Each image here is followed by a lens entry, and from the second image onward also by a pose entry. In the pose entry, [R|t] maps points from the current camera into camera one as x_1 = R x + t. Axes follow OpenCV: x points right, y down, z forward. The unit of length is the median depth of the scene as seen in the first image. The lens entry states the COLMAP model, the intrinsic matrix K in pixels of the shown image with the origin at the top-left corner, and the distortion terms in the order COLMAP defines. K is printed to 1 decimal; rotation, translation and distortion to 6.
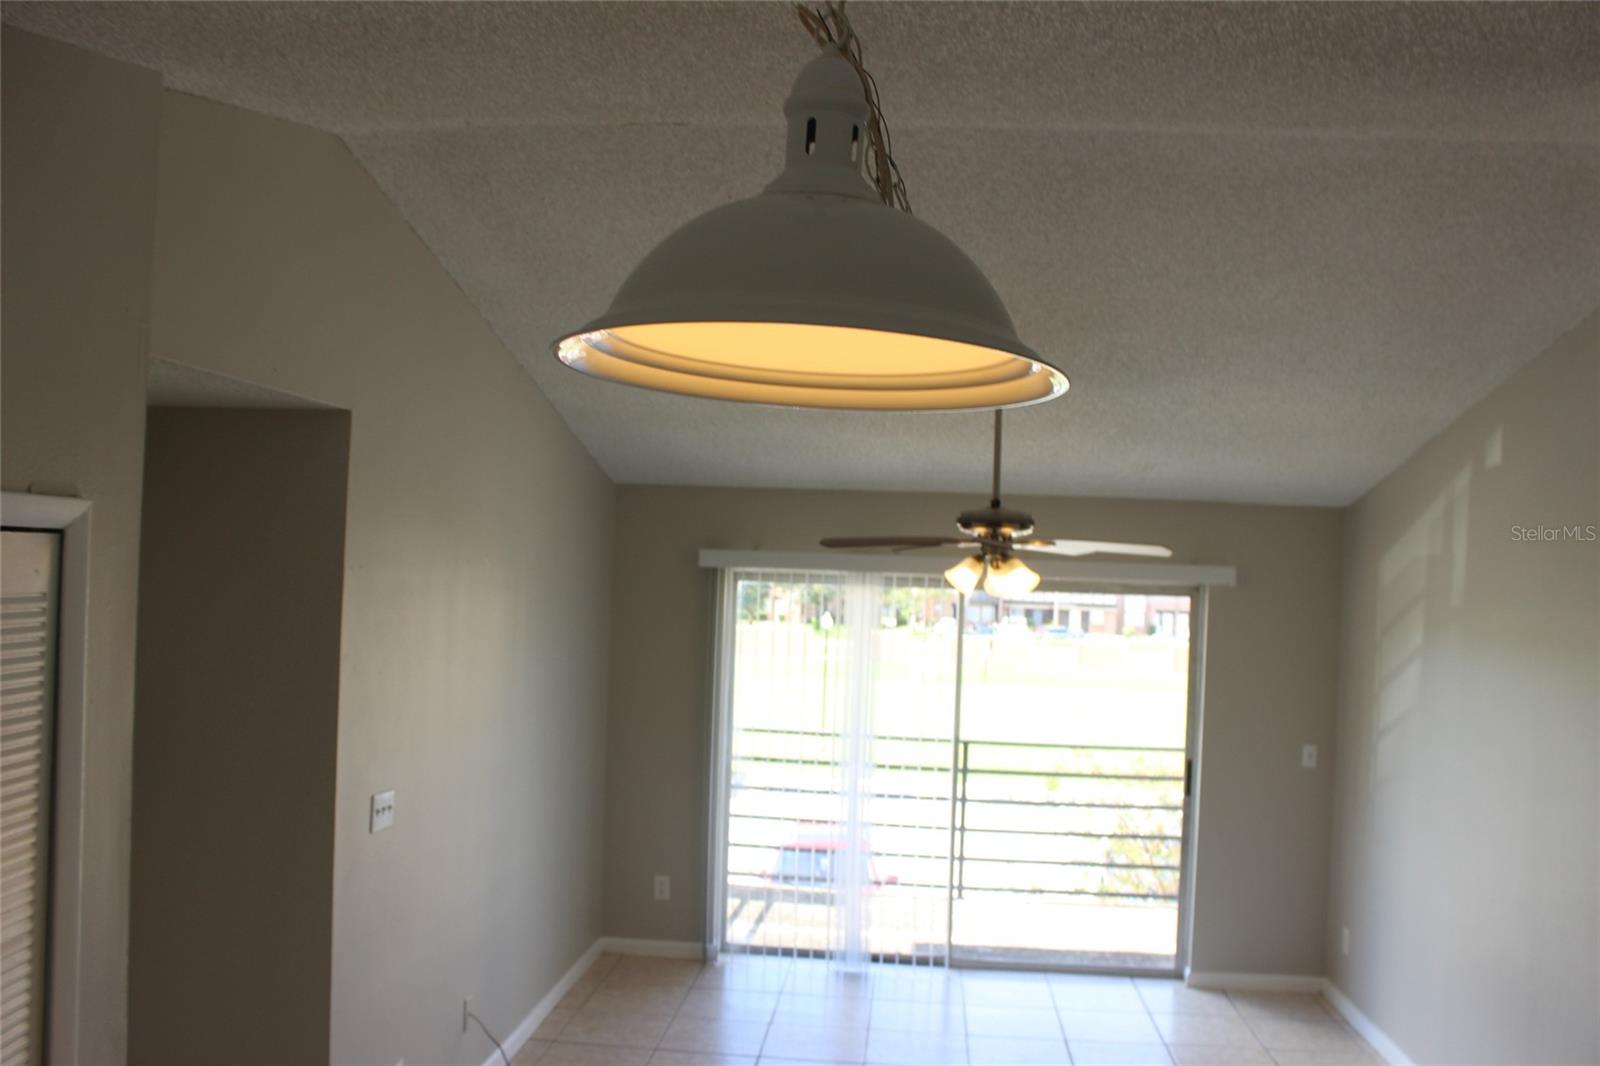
lens RADIAL K [[1356.3, 0, 798.0], [0, 1356.3, 527.2], [0, 0, 1]] dist [-0.155313, 0.127032]
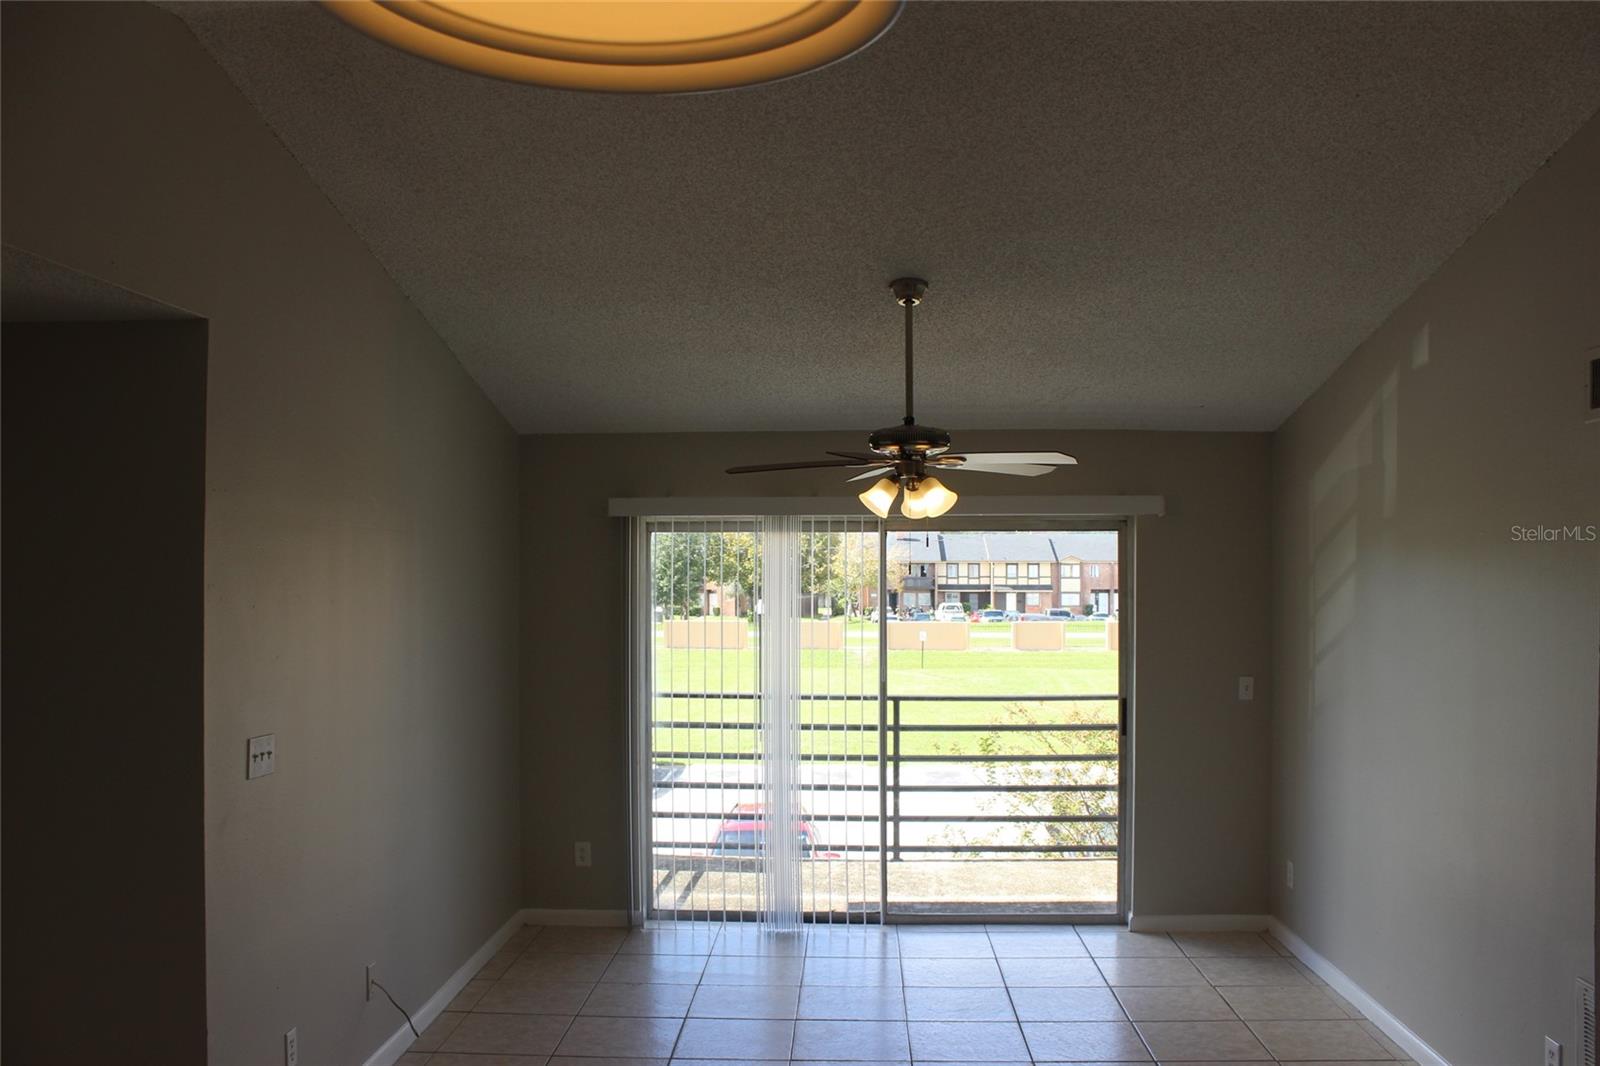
lens RADIAL K [[1356.3, 0, 802.1], [0, 1356.3, 539.6], [0, 0, 1]] dist [-0.155313, 0.127032]
pose [[0.998116, -0.036435, 0.049358, 0.016203], [0.036156, 0.999325, 0.006542, 0.045460], [-0.049563, -0.004745, 0.998760, 0.038689]]
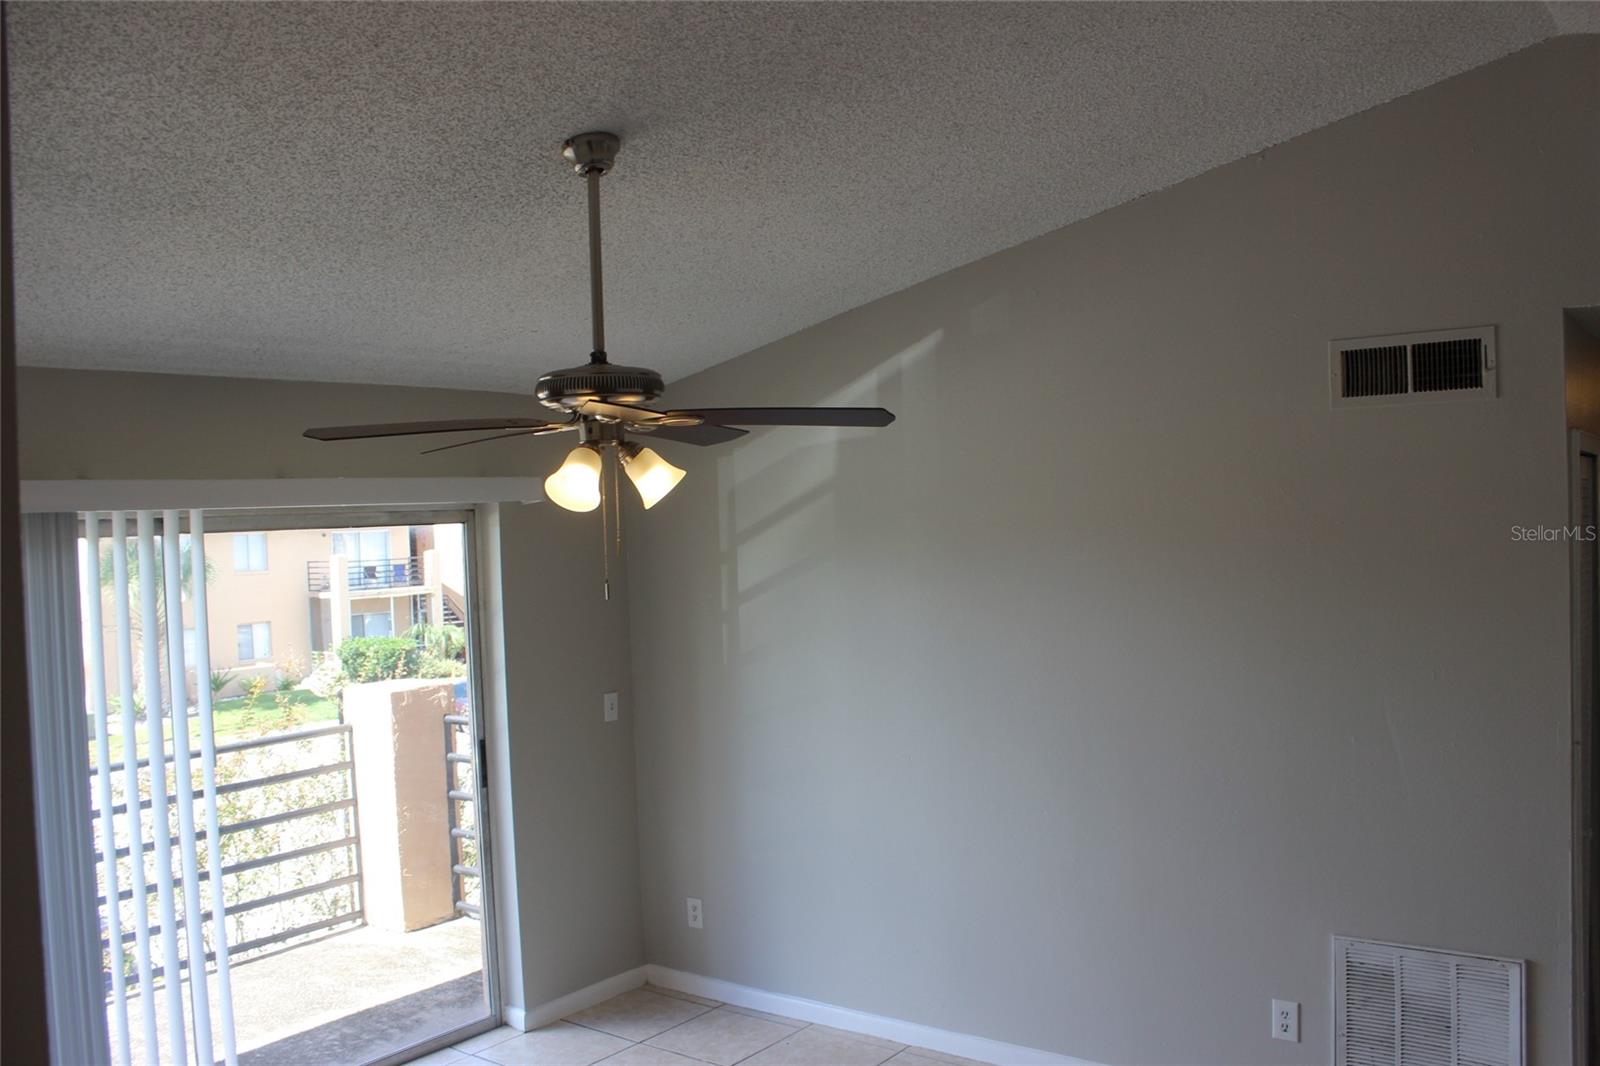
lens RADIAL K [[1356.3, 0, 718.5], [0, 1356.3, 539.8], [0, 0, 1]] dist [-0.155313, 0.127032]
pose [[0.544501, -0.067901, 0.836007, -0.268697], [0.037921, 0.997692, 0.056334, 0.025389], [-0.837903, 0.001028, 0.545819, 0.489565]]
